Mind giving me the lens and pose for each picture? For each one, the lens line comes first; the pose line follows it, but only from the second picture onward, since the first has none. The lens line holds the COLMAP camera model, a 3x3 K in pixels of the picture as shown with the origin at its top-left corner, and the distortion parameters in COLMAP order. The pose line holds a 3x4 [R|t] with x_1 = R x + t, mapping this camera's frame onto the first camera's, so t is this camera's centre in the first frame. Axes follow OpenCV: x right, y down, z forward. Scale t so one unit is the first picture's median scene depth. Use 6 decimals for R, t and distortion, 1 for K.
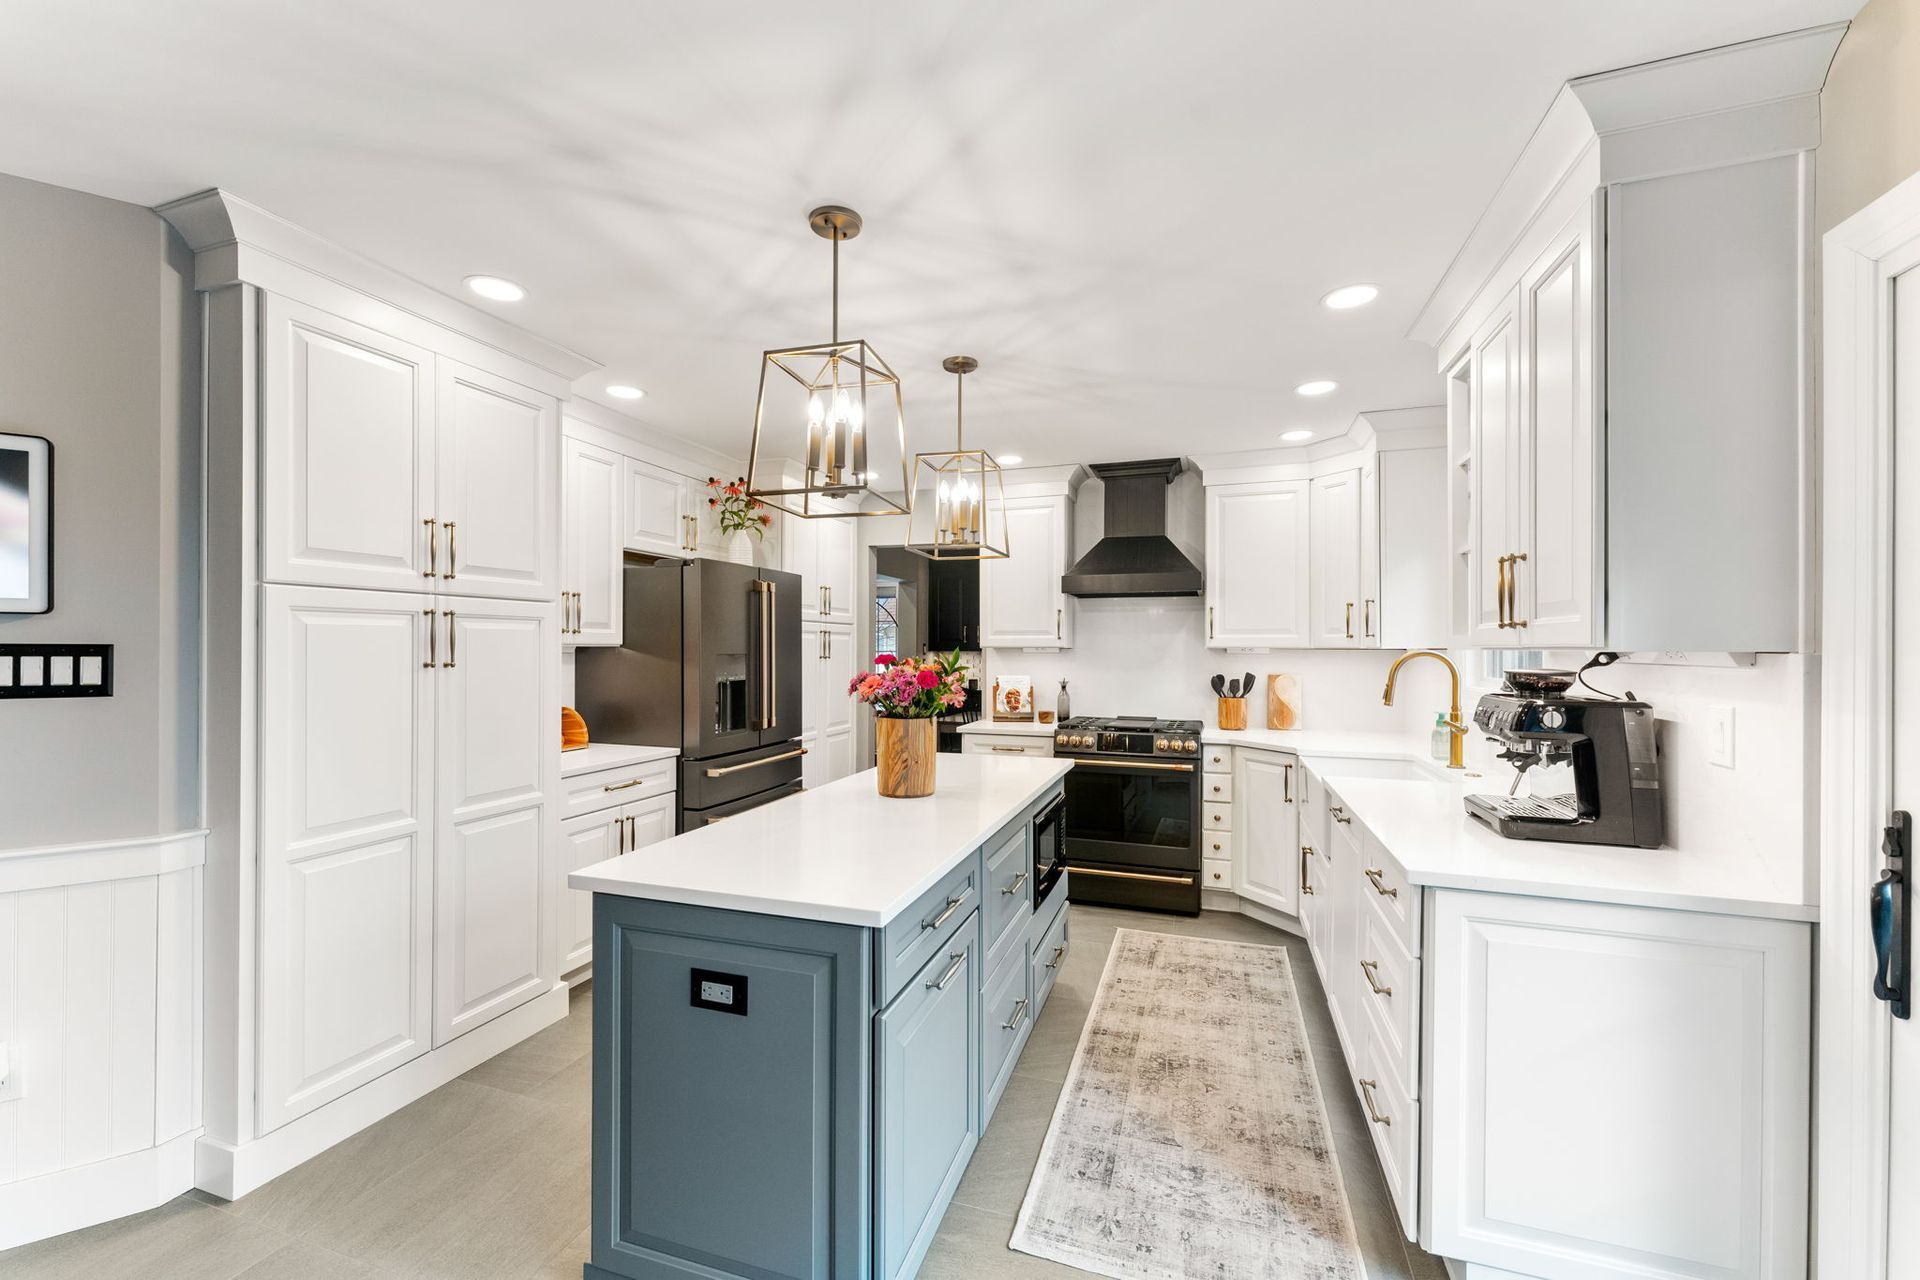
lens RADIAL K [[768.5, 0, 953.9], [0, 768.5, 647.1], [0, 0, 1]] dist [0.000989, -0.000923]
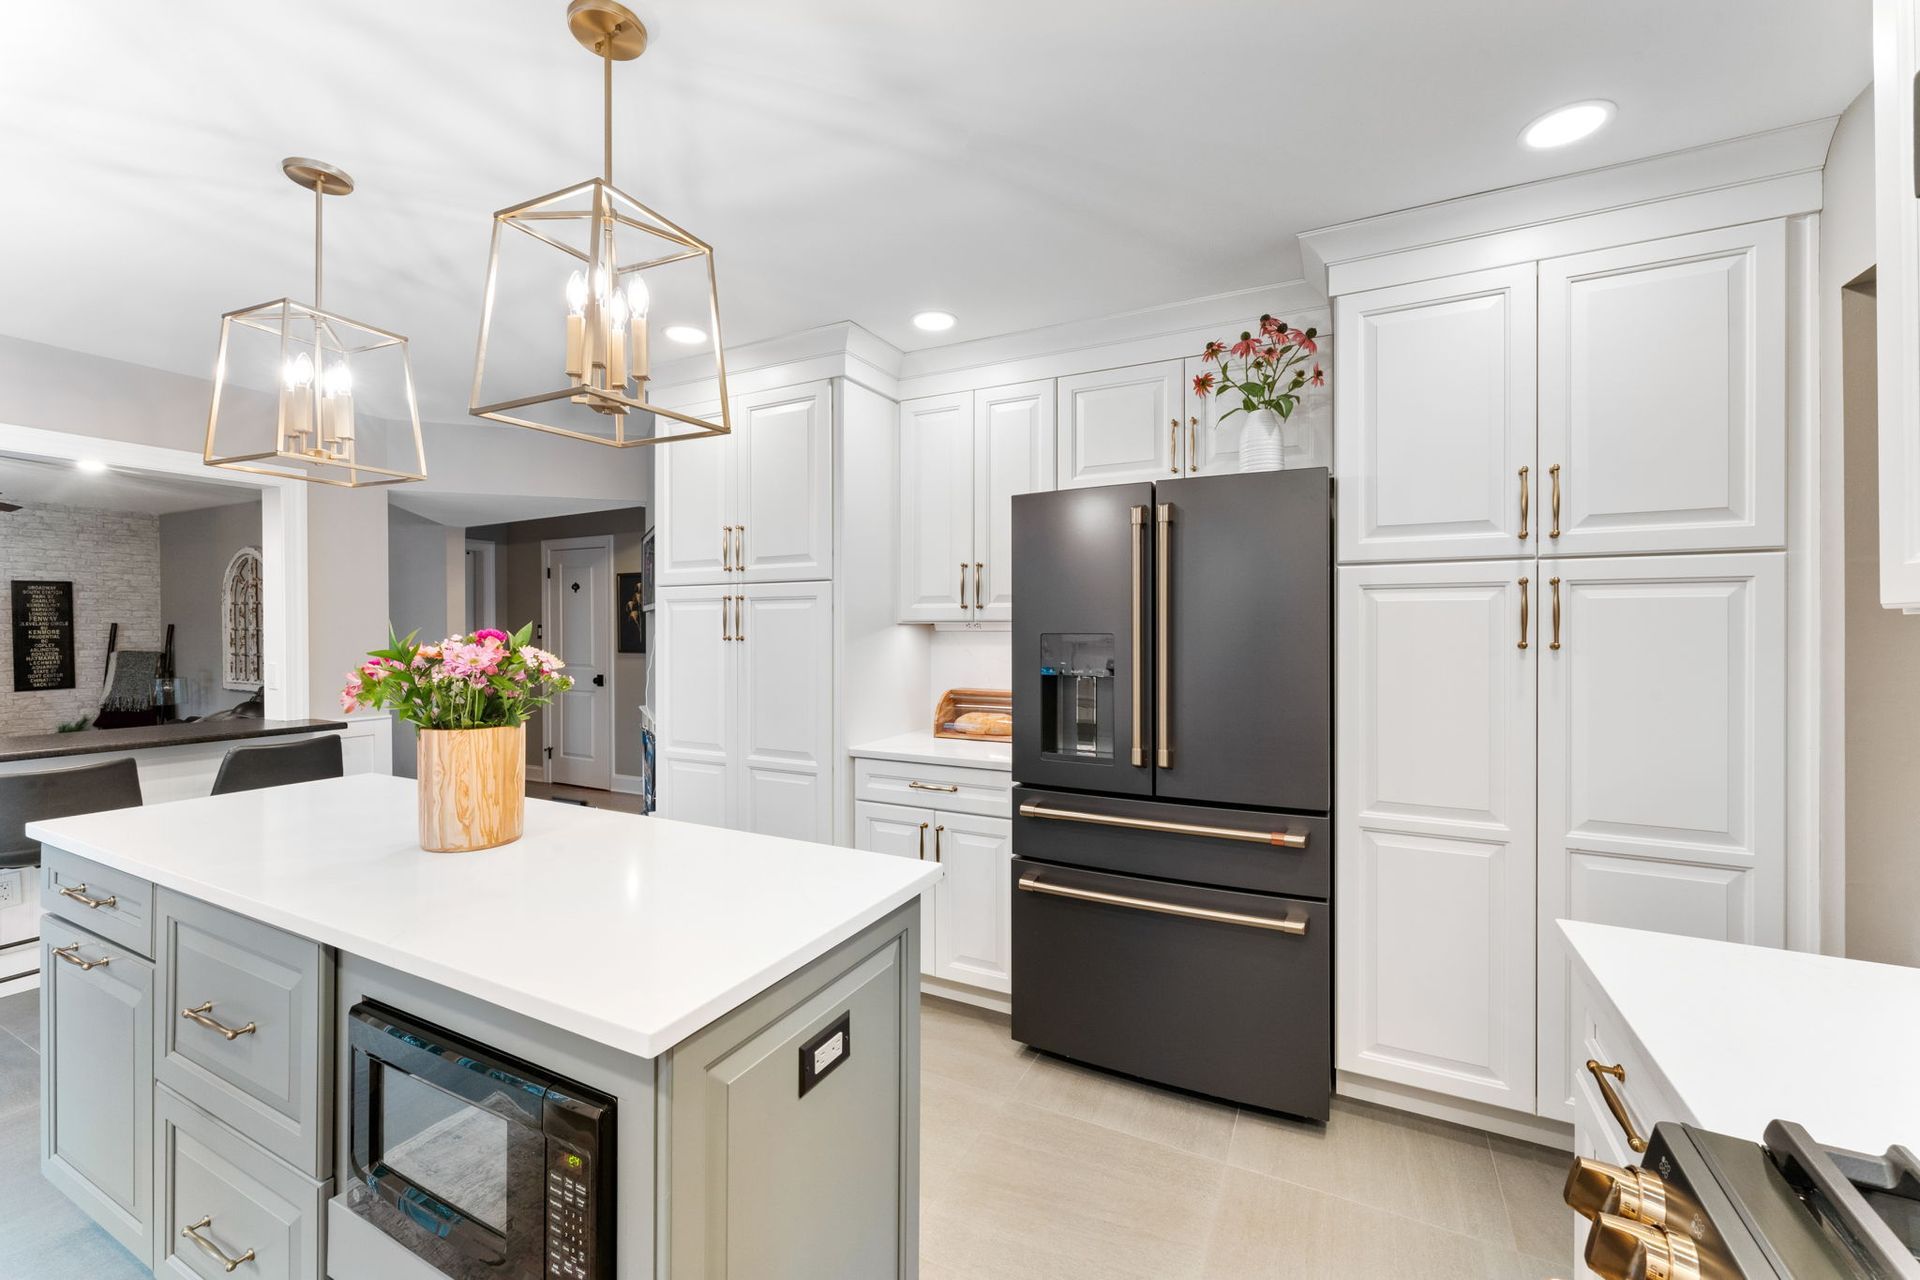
lens RADIAL K [[771.4, 0, 957.5], [0, 771.4, 628.7], [0, 0, 1]] dist [0.000536, -0.000392]
pose [[-0.147186, -0.001671, -0.989107, 0.370595], [0.001258, 0.999997, -0.001876, 0.006623], [0.989108, -0.001521, -0.147183, 1.048848]]
